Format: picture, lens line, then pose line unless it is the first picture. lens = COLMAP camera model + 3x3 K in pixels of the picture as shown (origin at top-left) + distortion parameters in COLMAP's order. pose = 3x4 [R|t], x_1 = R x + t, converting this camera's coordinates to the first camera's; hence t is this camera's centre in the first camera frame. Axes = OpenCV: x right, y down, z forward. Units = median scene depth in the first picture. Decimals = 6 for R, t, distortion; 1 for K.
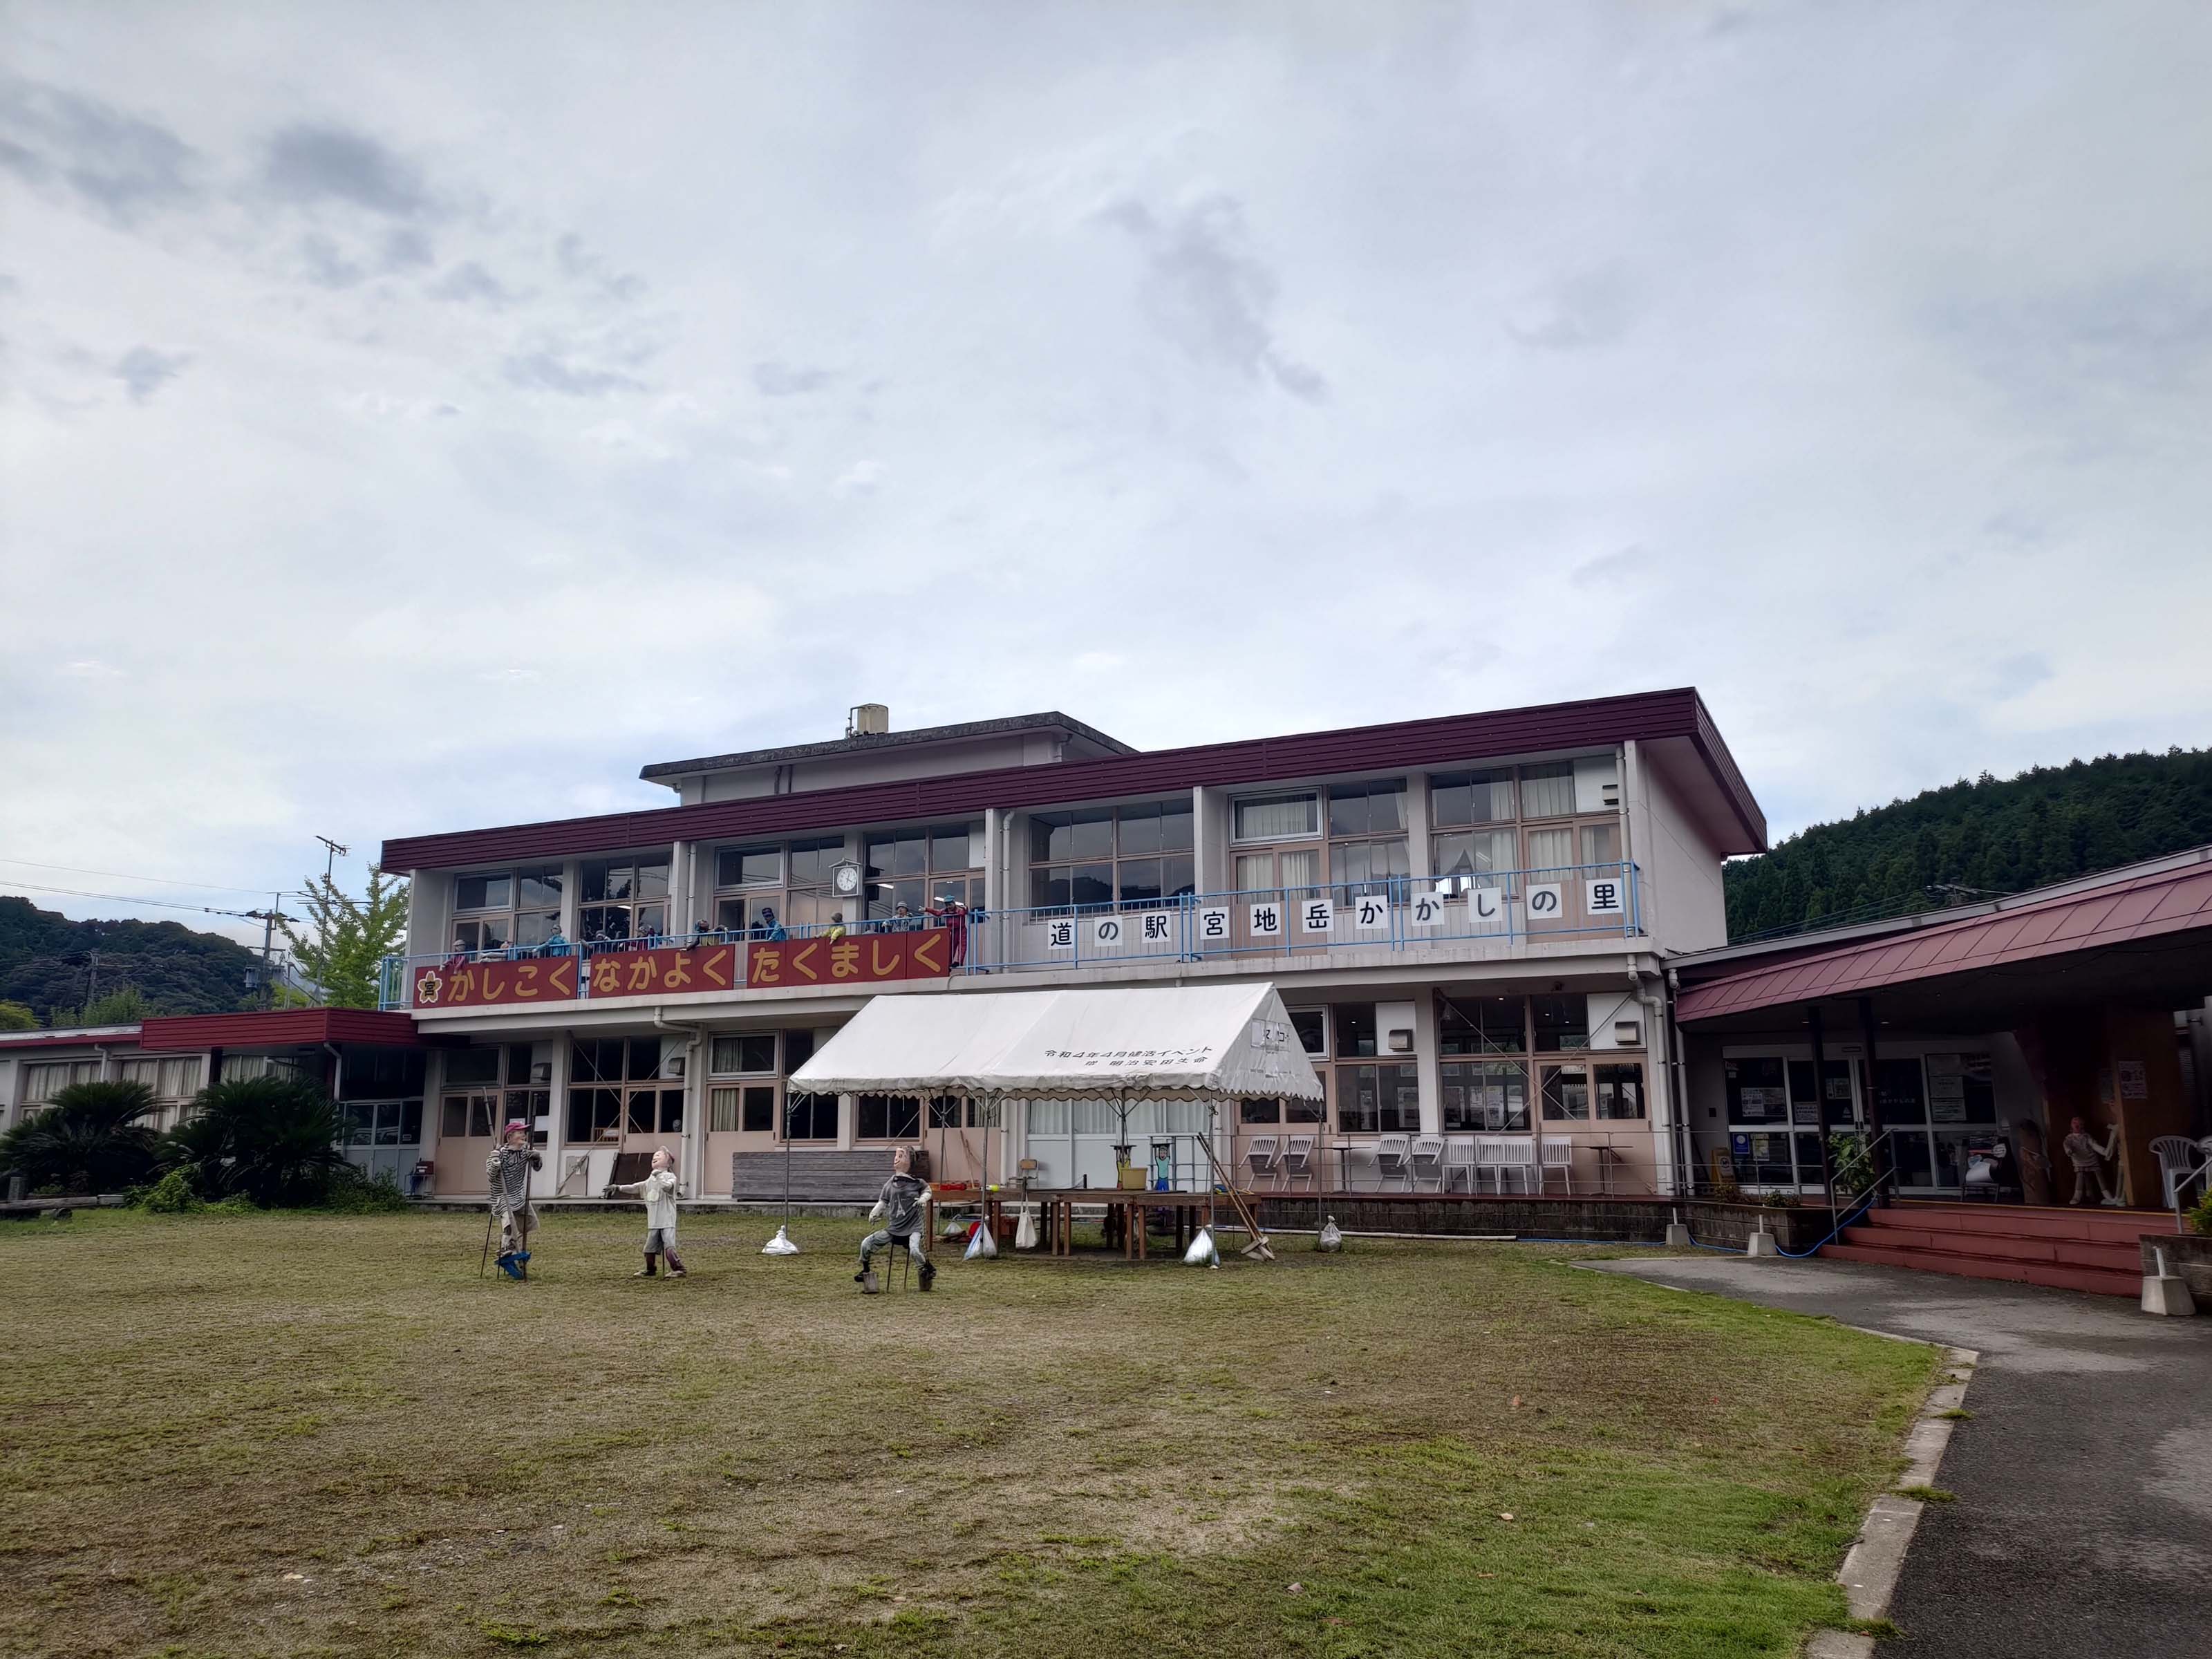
lens RADIAL K [[1582.4, 0, 1106.0], [0, 1582.4, 829.5], [0, 0, 1]] dist [0.042146, 0.001442]
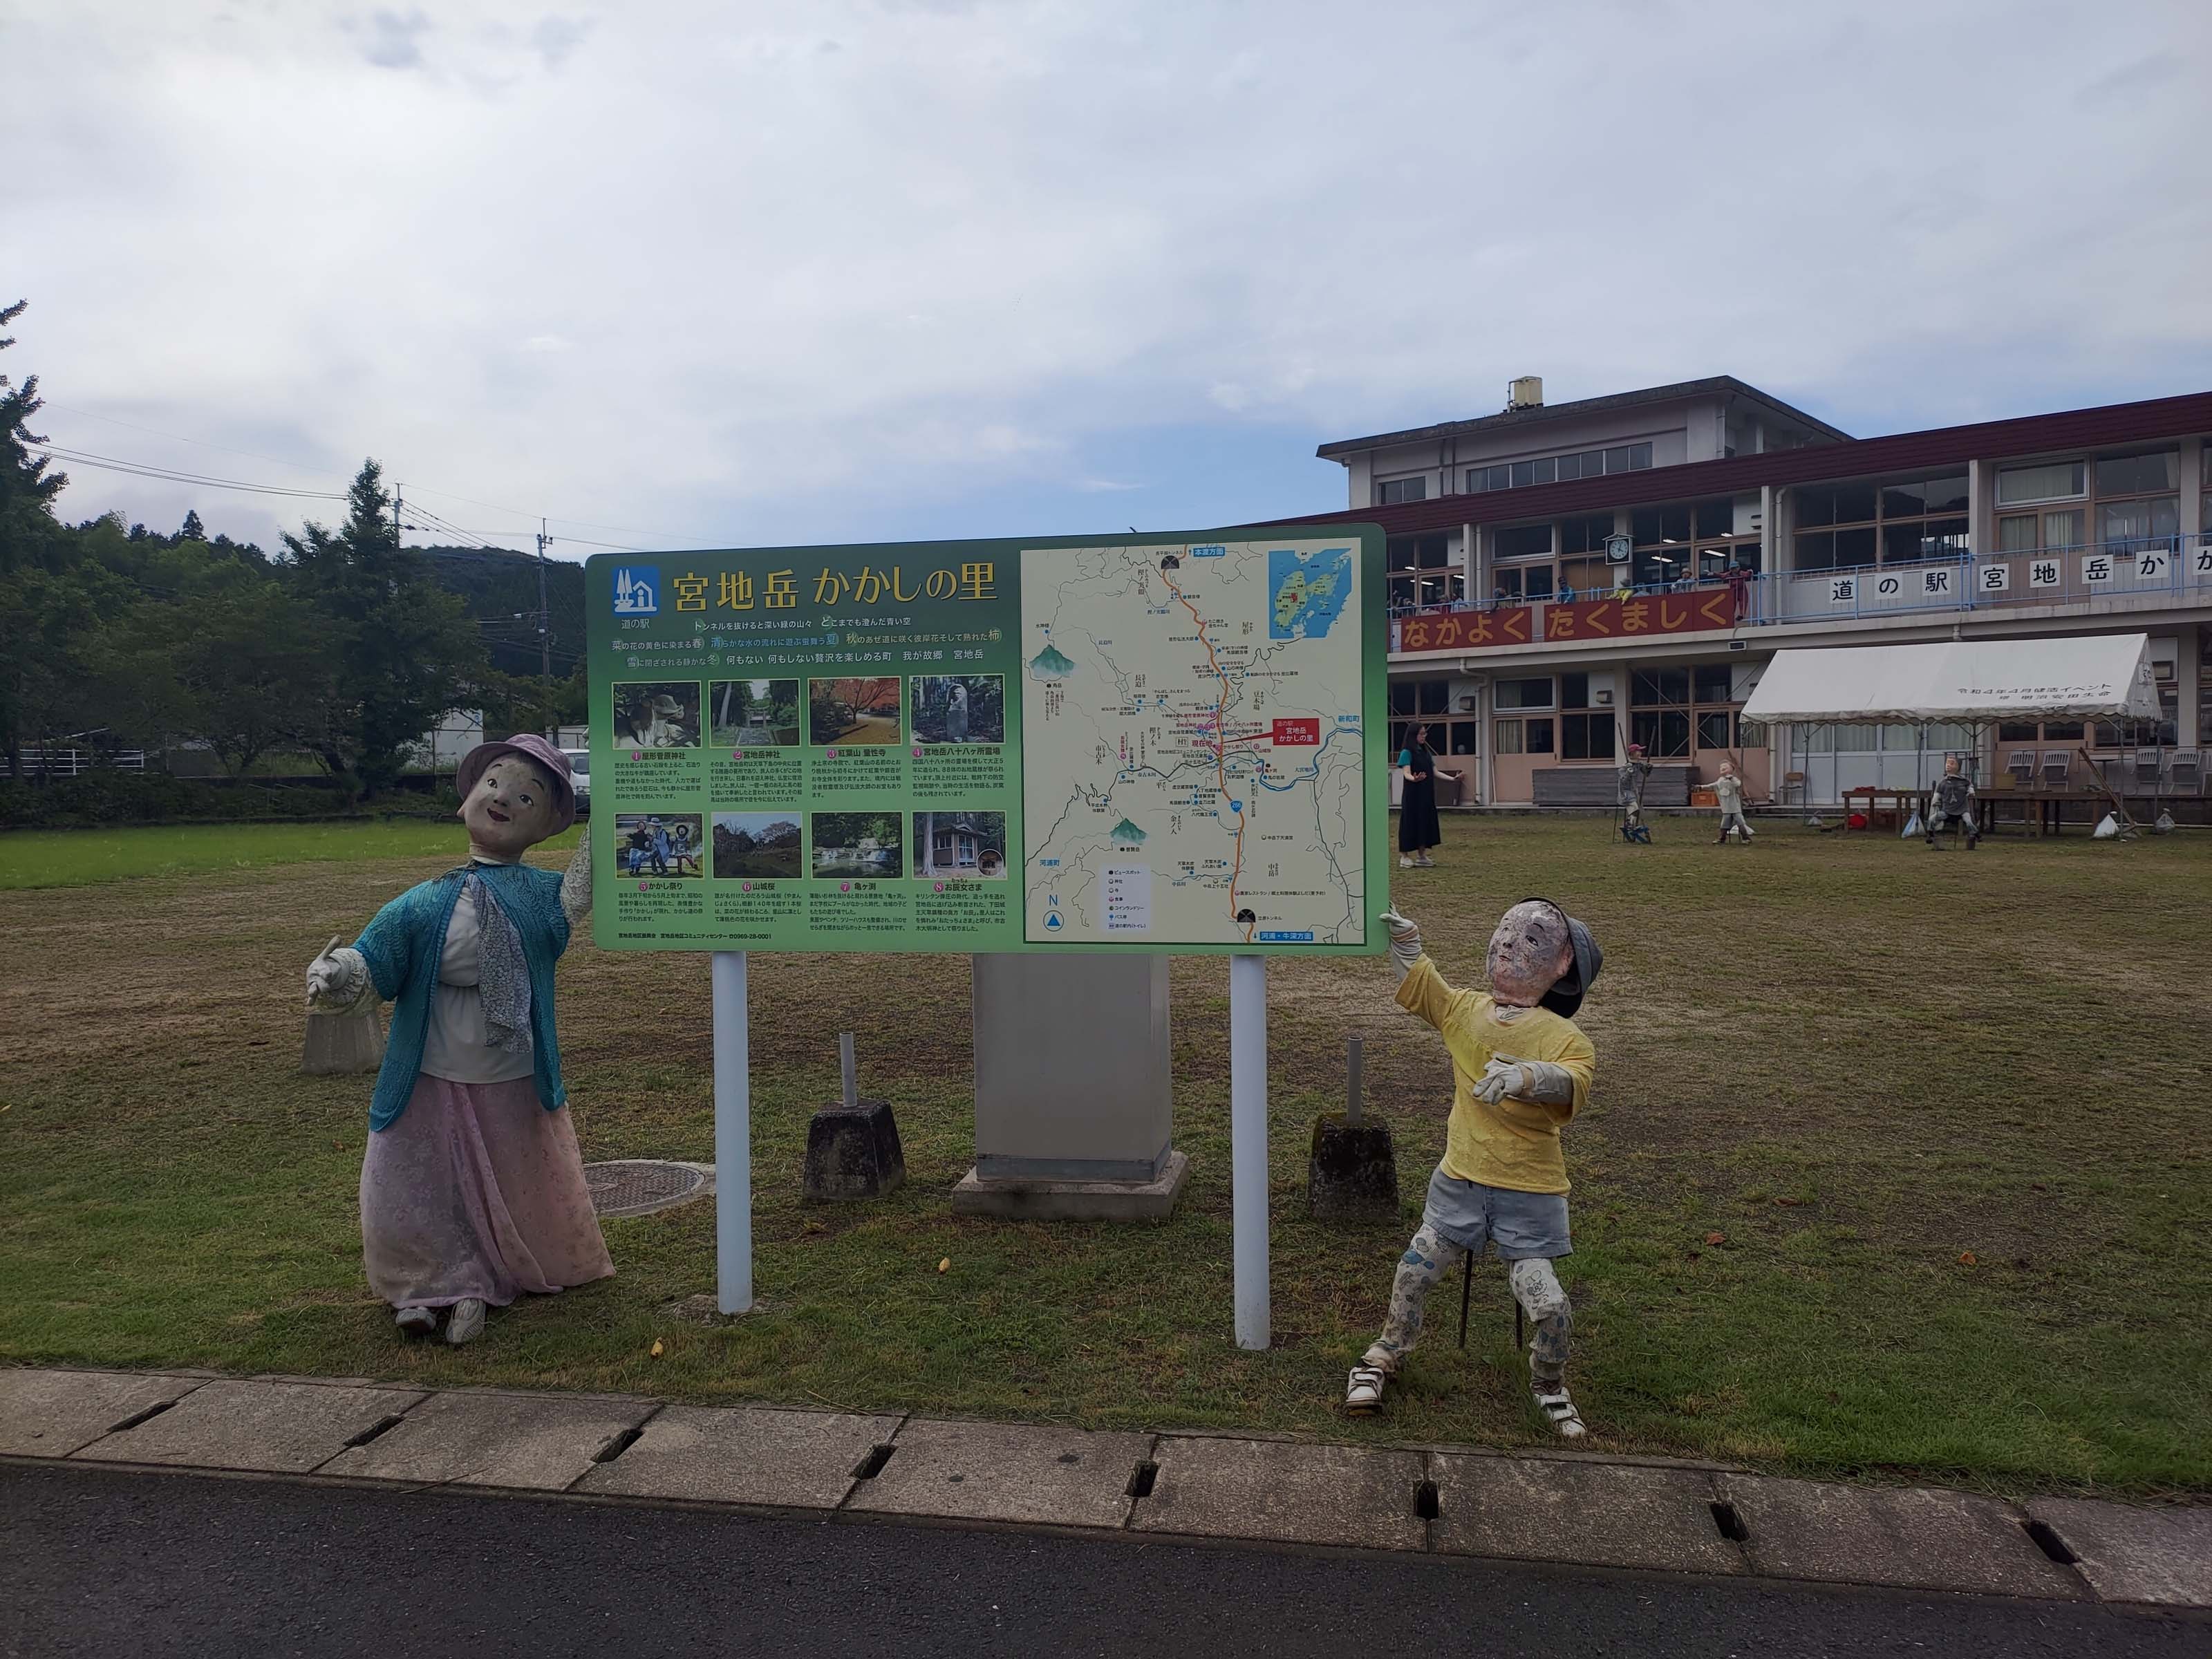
lens RADIAL K [[1577.1, 0, 1106.0], [0, 1577.1, 829.5], [0, 0, 1]] dist [0.073838, -0.090559]
pose [[0.972515, 0.000400, -0.232839, -0.275752], [0.053428, 0.972933, 0.224828, -0.057757], [0.226626, -0.231089, 0.946170, -0.312134]]
